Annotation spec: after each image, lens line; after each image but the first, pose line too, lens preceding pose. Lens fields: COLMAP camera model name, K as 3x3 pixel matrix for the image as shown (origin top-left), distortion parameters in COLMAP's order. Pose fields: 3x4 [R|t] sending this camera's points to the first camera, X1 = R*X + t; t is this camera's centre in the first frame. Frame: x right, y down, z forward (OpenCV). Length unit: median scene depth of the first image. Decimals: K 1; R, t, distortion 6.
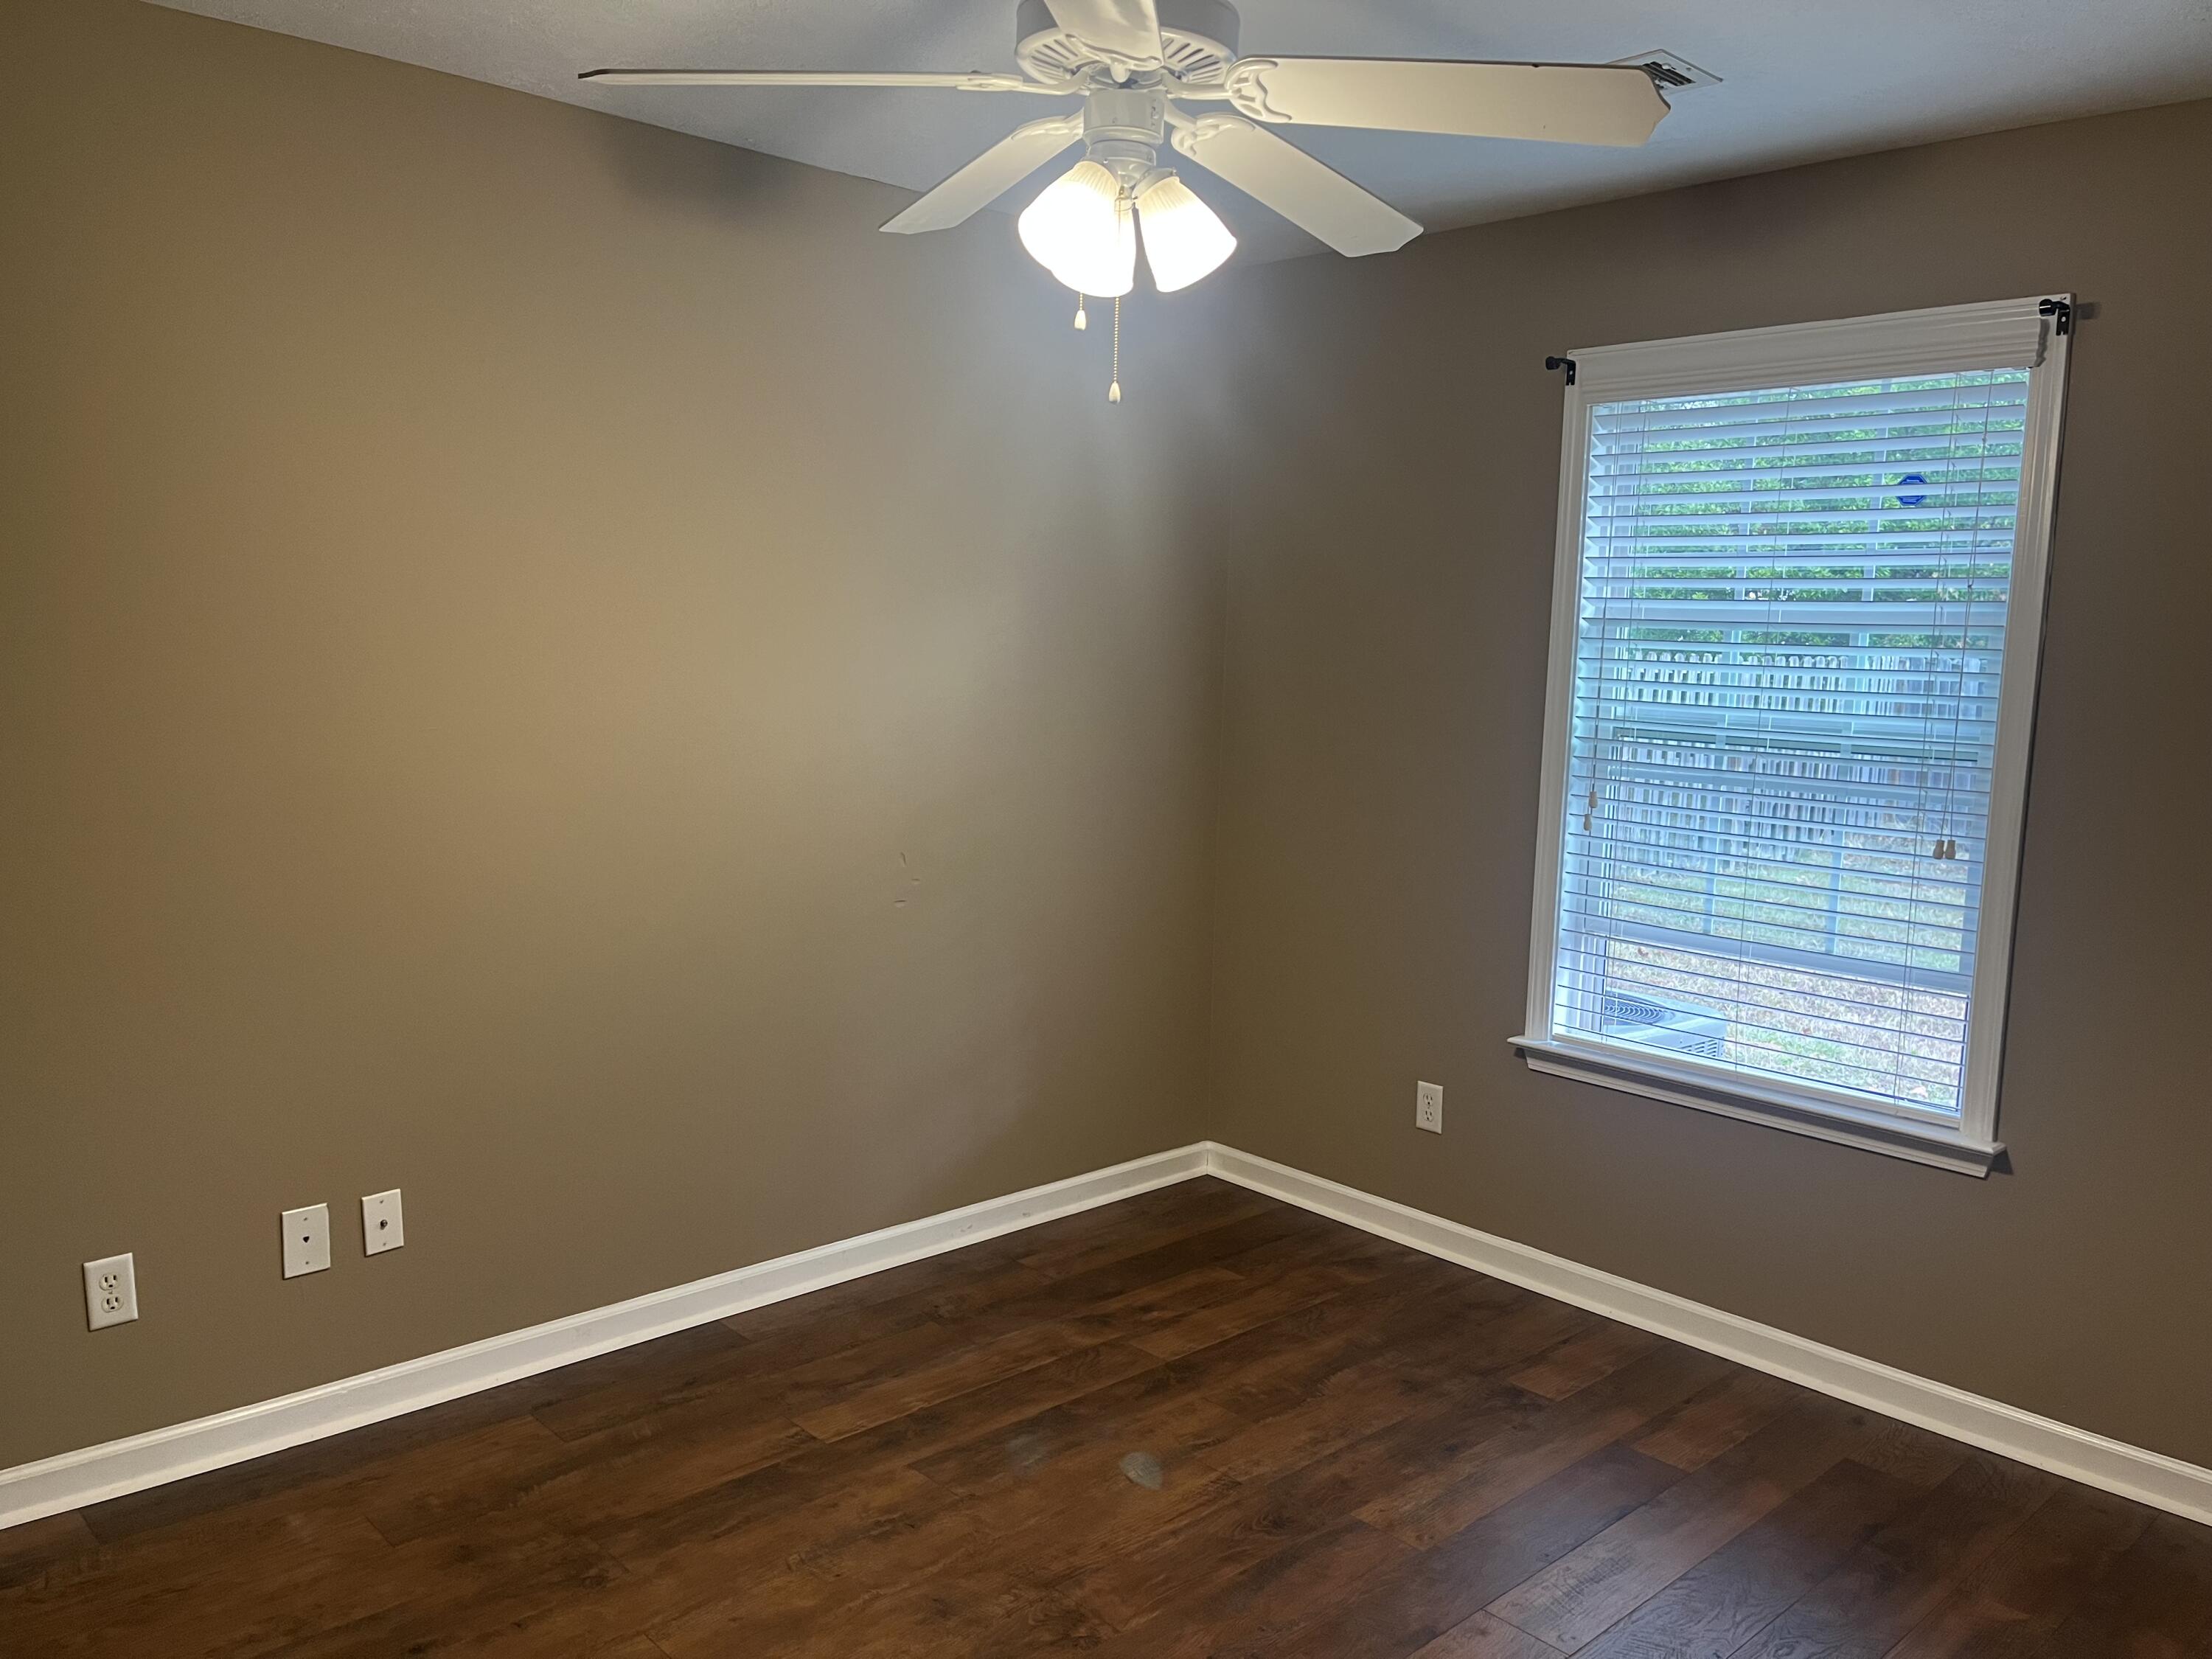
lens RADIAL K [[1670.2, 0, 1101.2], [0, 1670.2, 832.6], [0, 0, 1]] dist [0.048041, -0.012937]
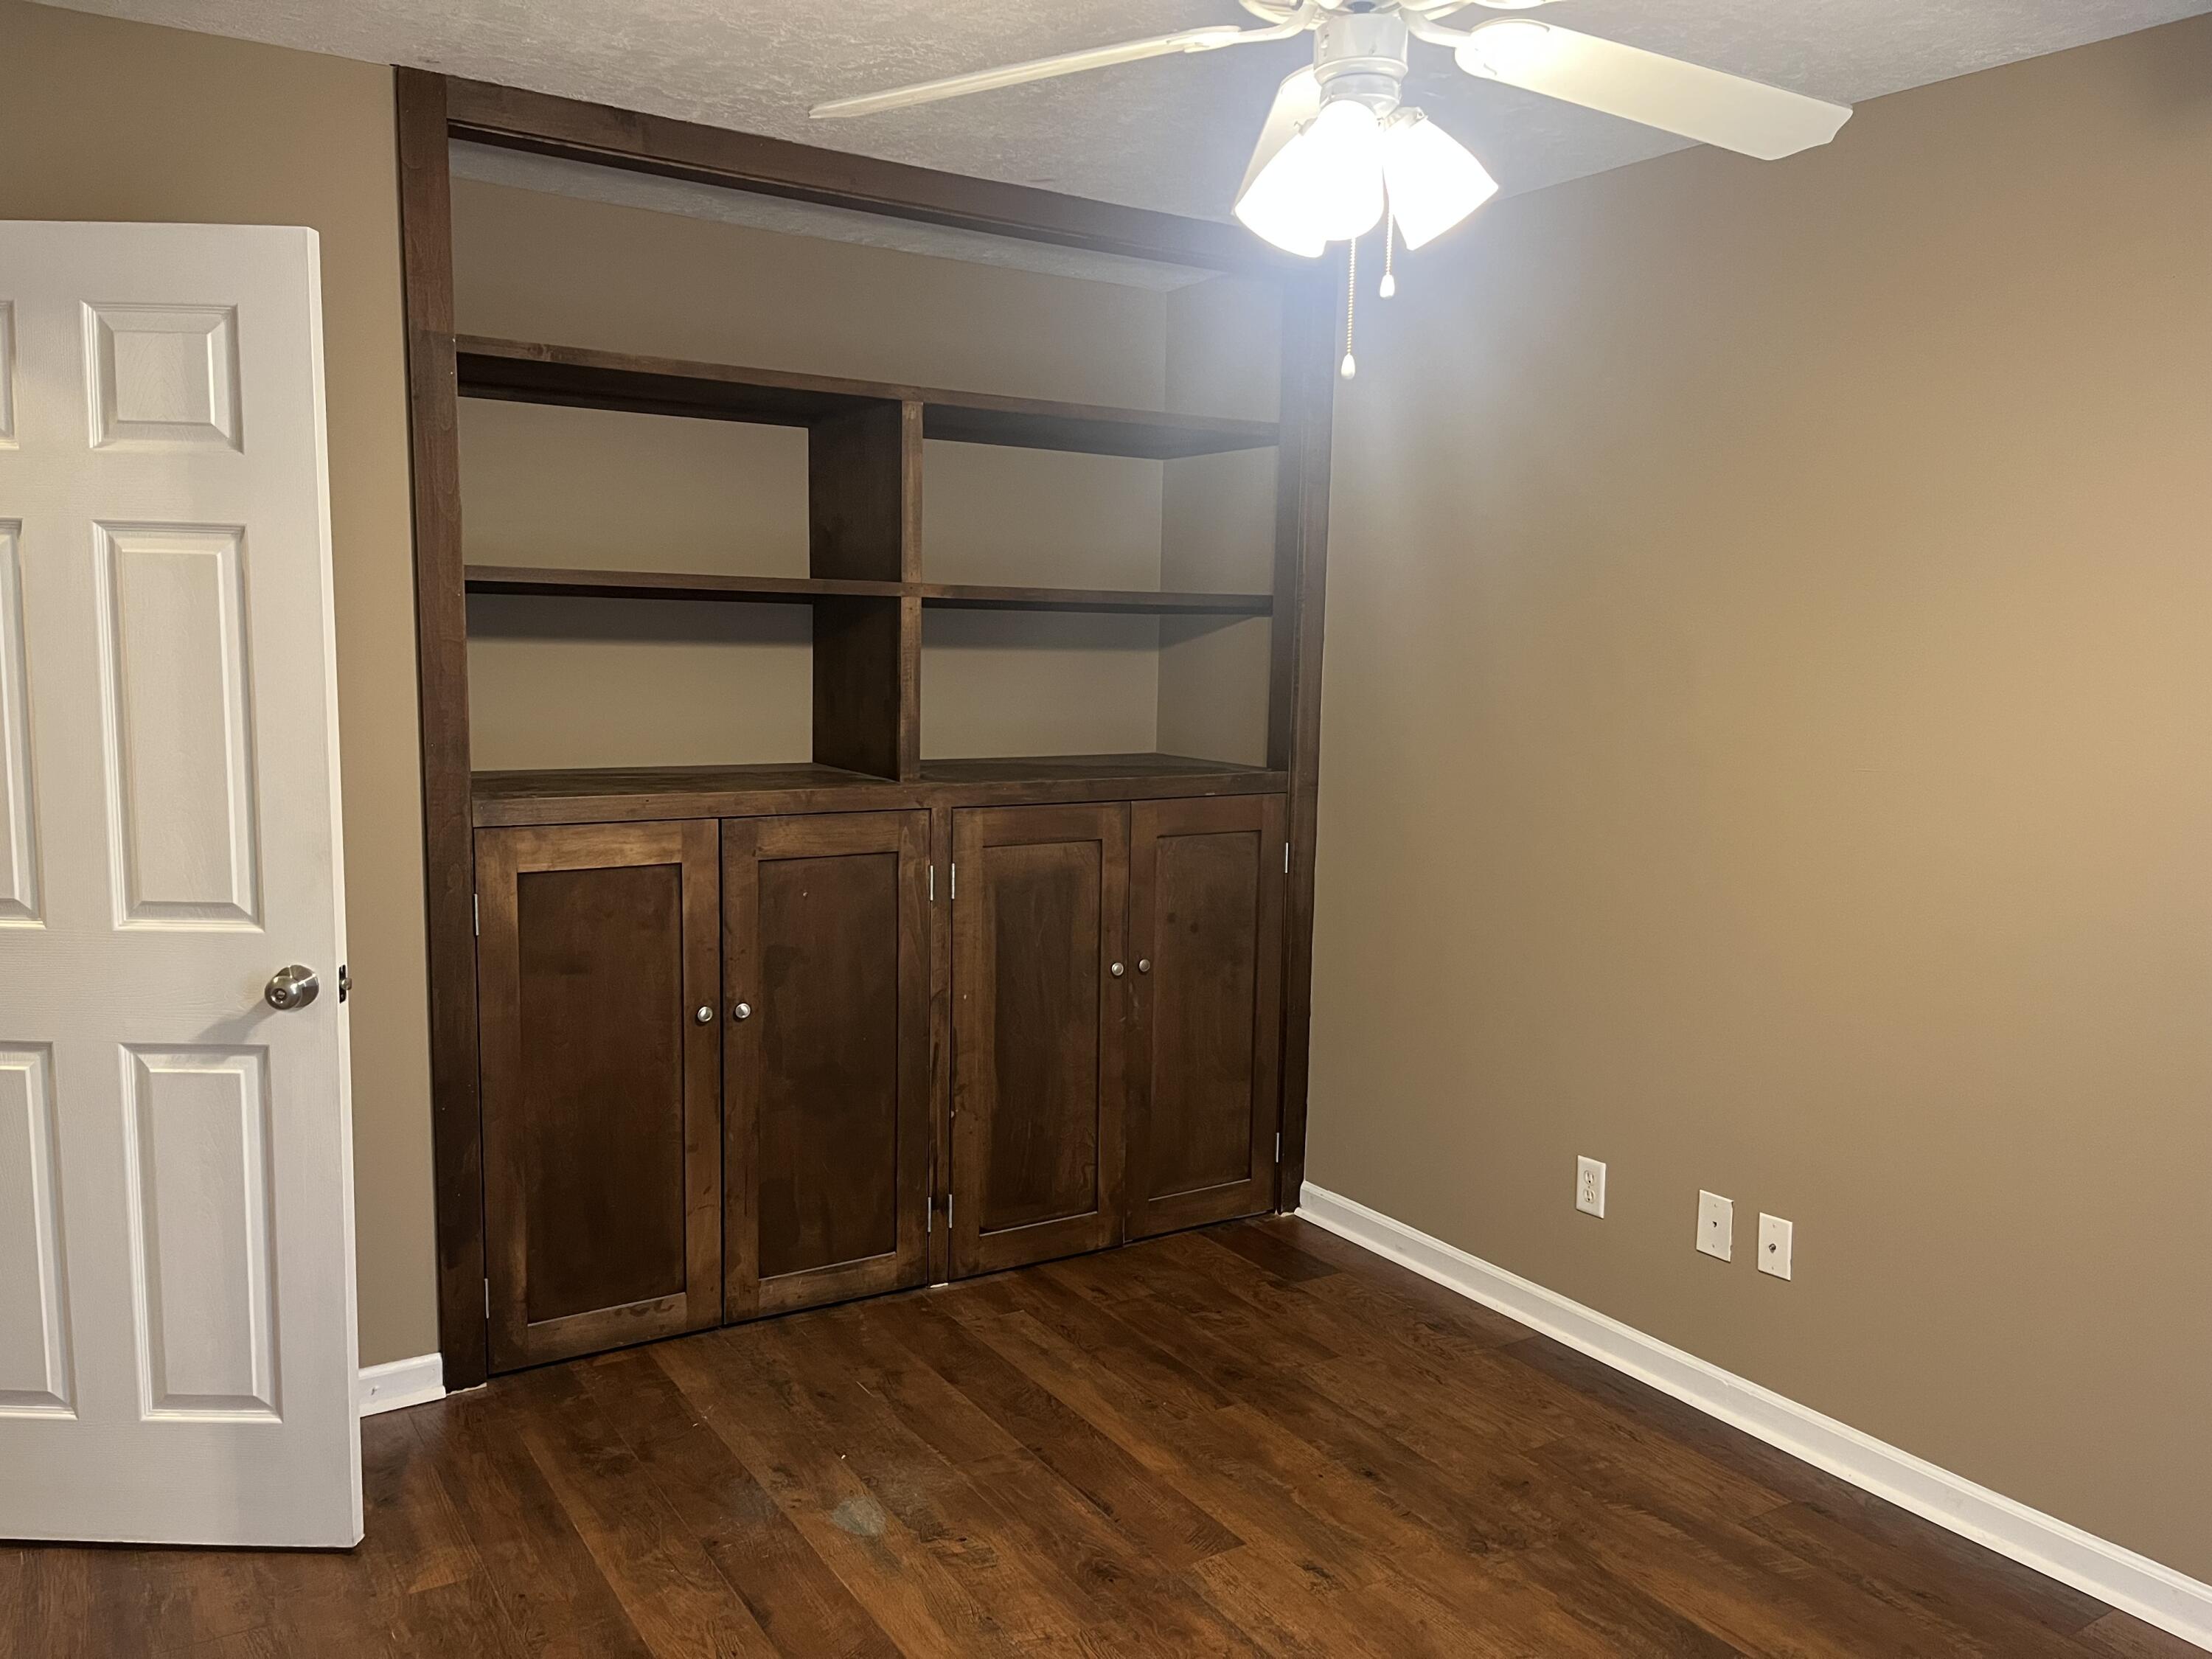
lens RADIAL K [[1670.2, 0, 1100.7], [0, 1670.2, 831.4], [0, 0, 1]] dist [0.048041, -0.012937]
pose [[-0.170803, 0.085465, -0.981592, 0.669745], [-0.147478, 0.982791, 0.111232, -0.073584], [0.974206, 0.163761, -0.155259, 0.776173]]
